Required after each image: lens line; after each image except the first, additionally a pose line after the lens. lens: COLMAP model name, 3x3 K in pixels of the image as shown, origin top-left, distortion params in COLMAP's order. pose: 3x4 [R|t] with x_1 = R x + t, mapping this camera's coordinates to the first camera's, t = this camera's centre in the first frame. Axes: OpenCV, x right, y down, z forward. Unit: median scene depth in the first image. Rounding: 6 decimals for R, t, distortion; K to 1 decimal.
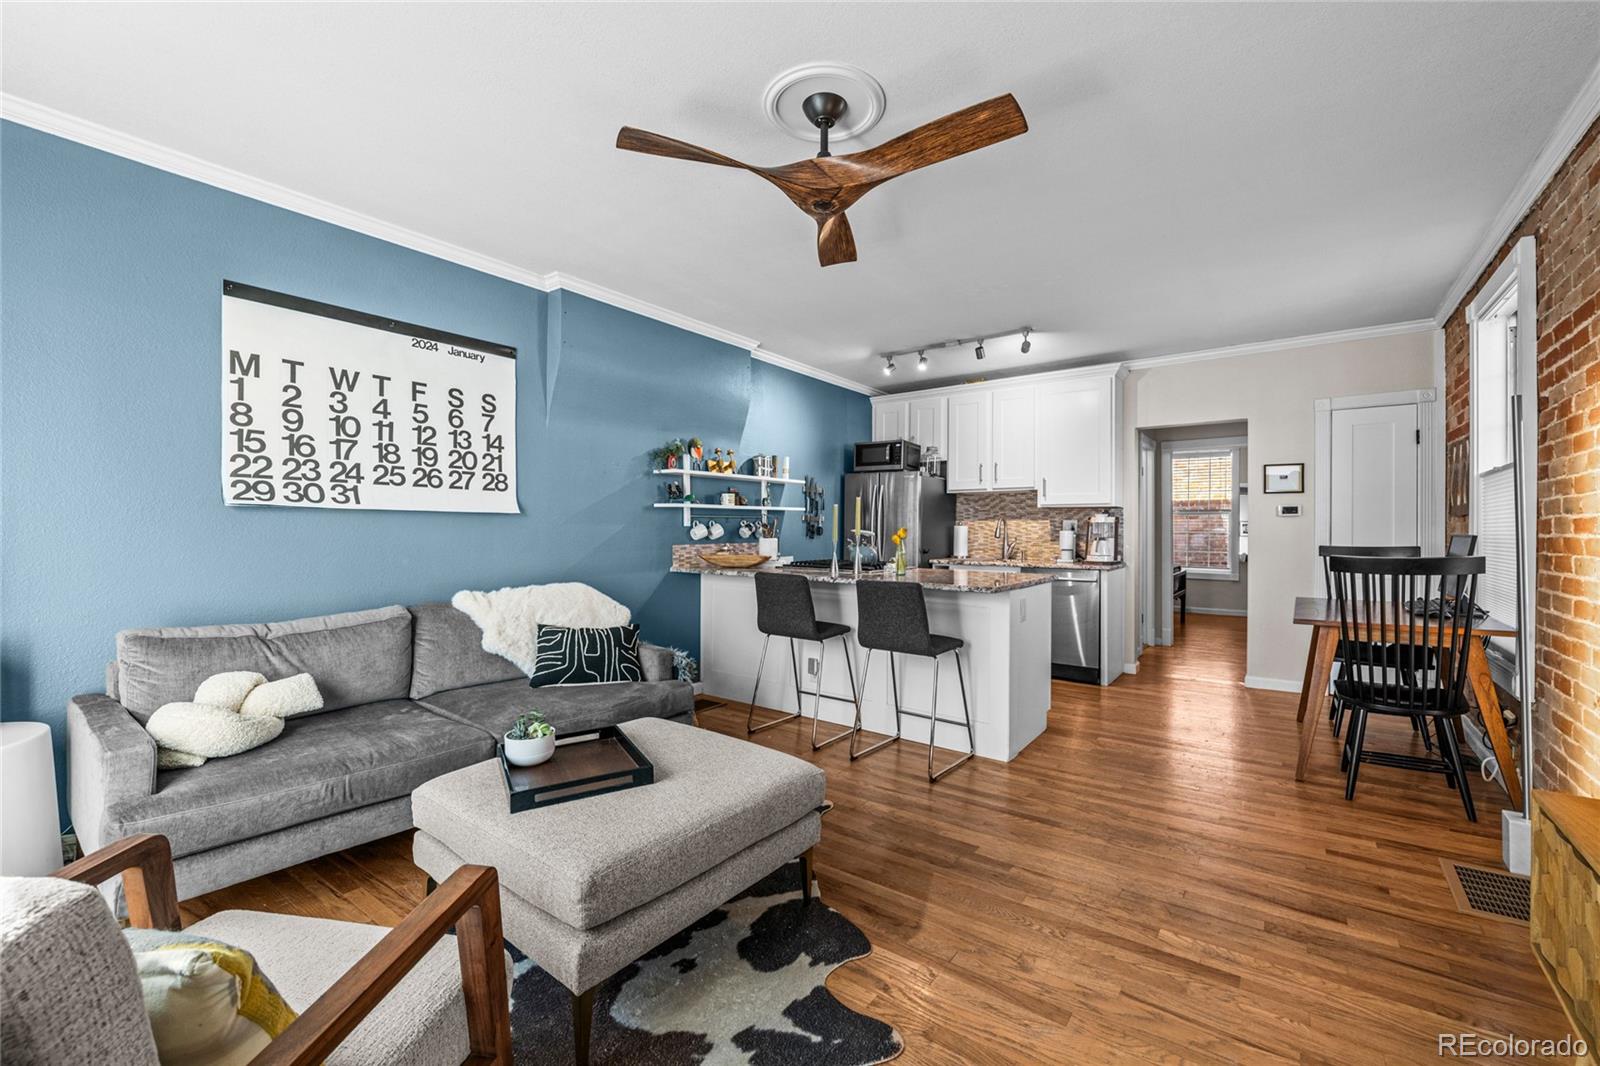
lens RADIAL K [[653.9, 0, 809.2], [0, 653.9, 528.7], [0, 0, 1]] dist [-0.004301, -0.000514]
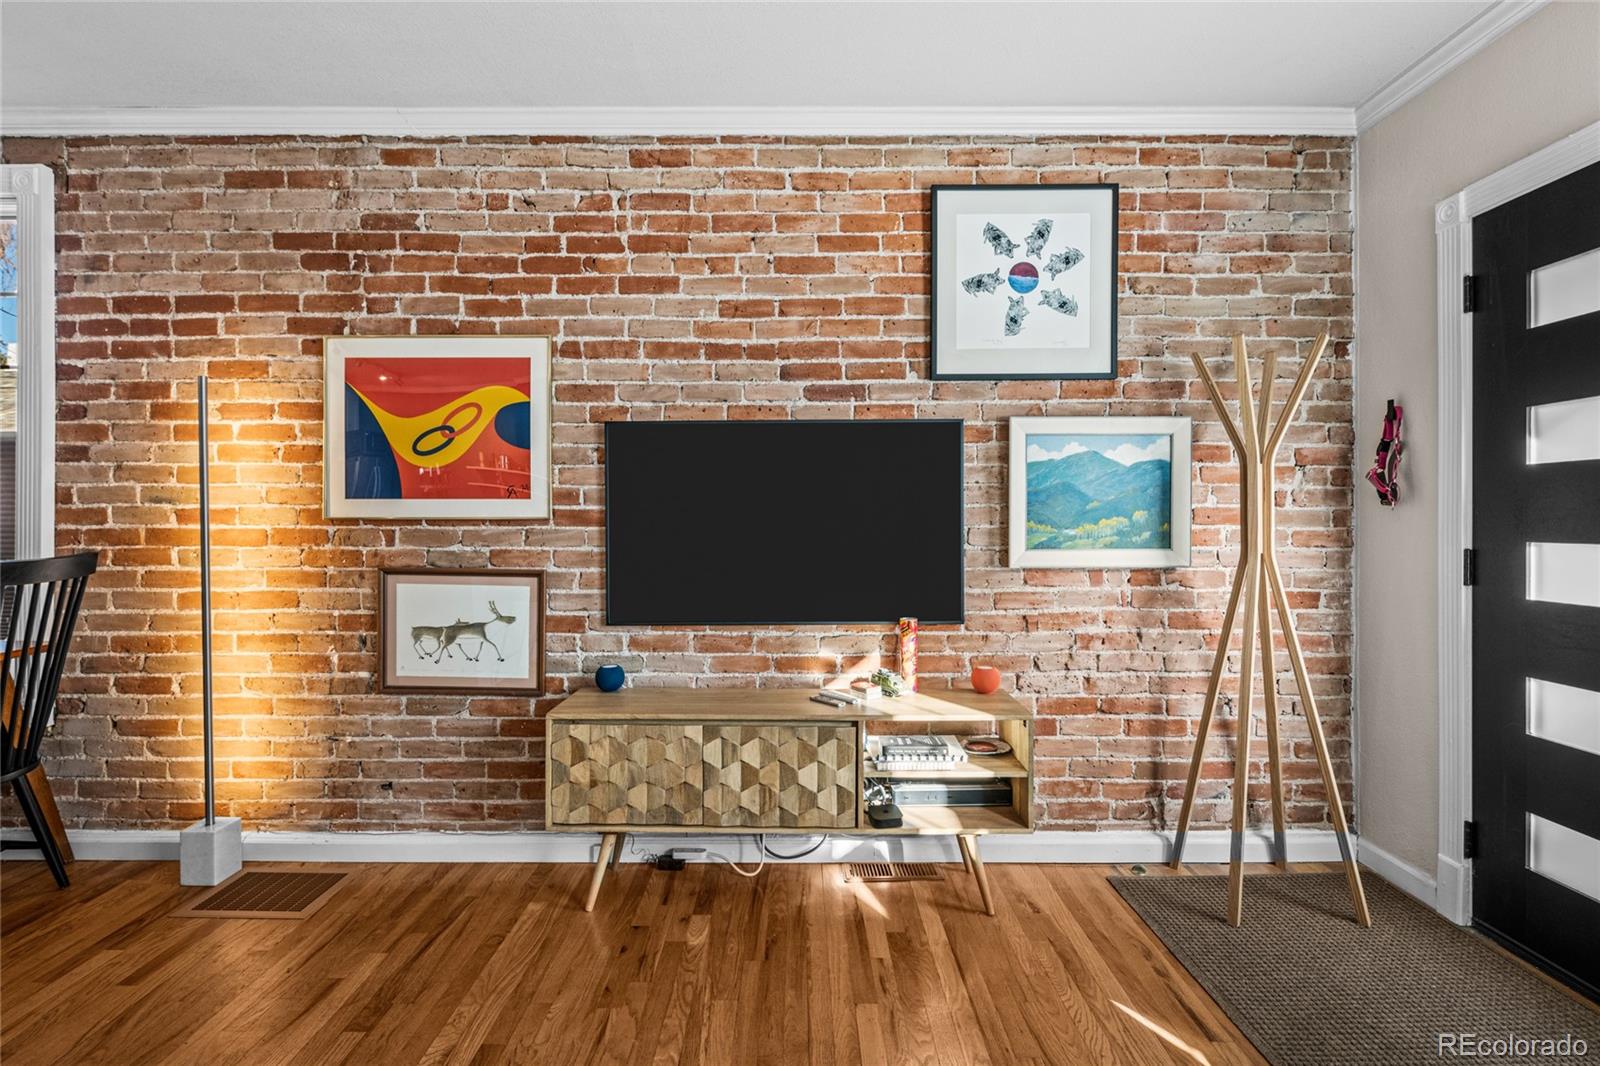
lens RADIAL K [[762.7, 0, 796.1], [0, 762.7, 516.1], [0, 0, 1]] dist [0.005720, -0.006719]
pose [[-0.593172, -0.007154, 0.805044, -0.192673], [-0.004934, 0.999974, 0.005251, -0.010359], [-0.805061, -0.000857, -0.593192, 0.629932]]
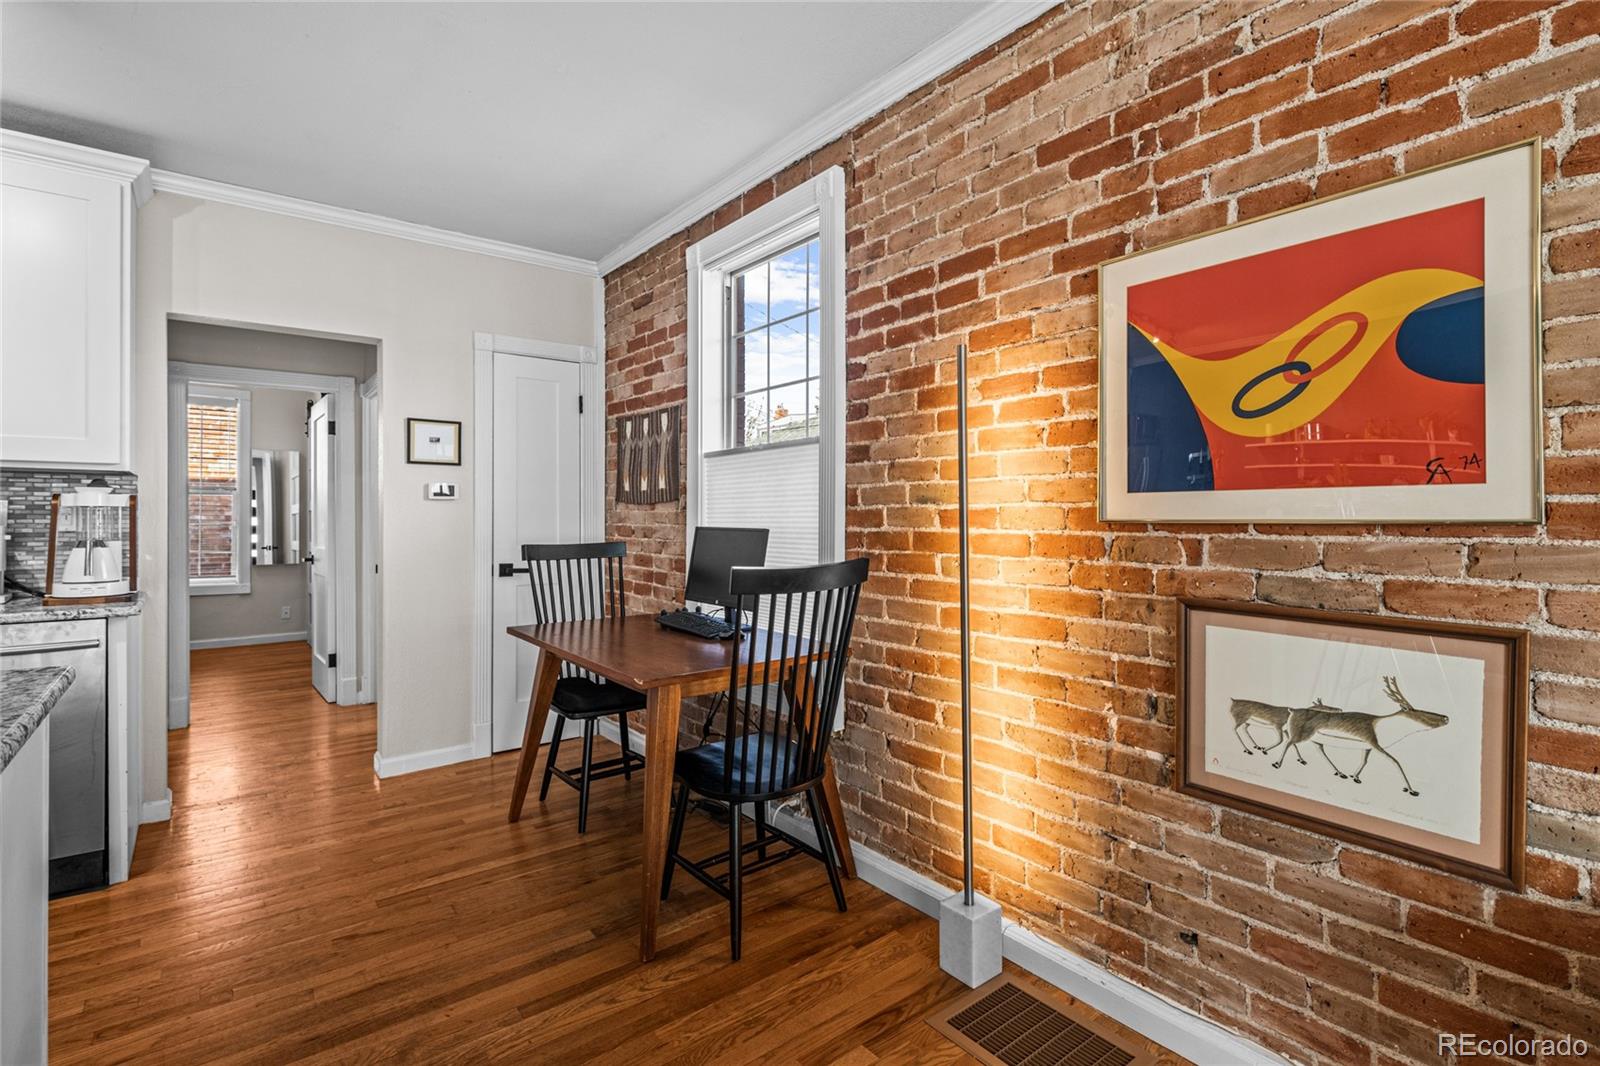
lens RADIAL K [[762.7, 0, 796.1], [0, 762.7, 516.1], [0, 0, 1]] dist [0.005720, -0.006719]
pose [[0.271921, -0.002004, 0.962318, 0.123738], [-0.000729, 0.999997, 0.002289, -0.006443], [-0.962319, -0.001323, 0.271918, 0.616314]]
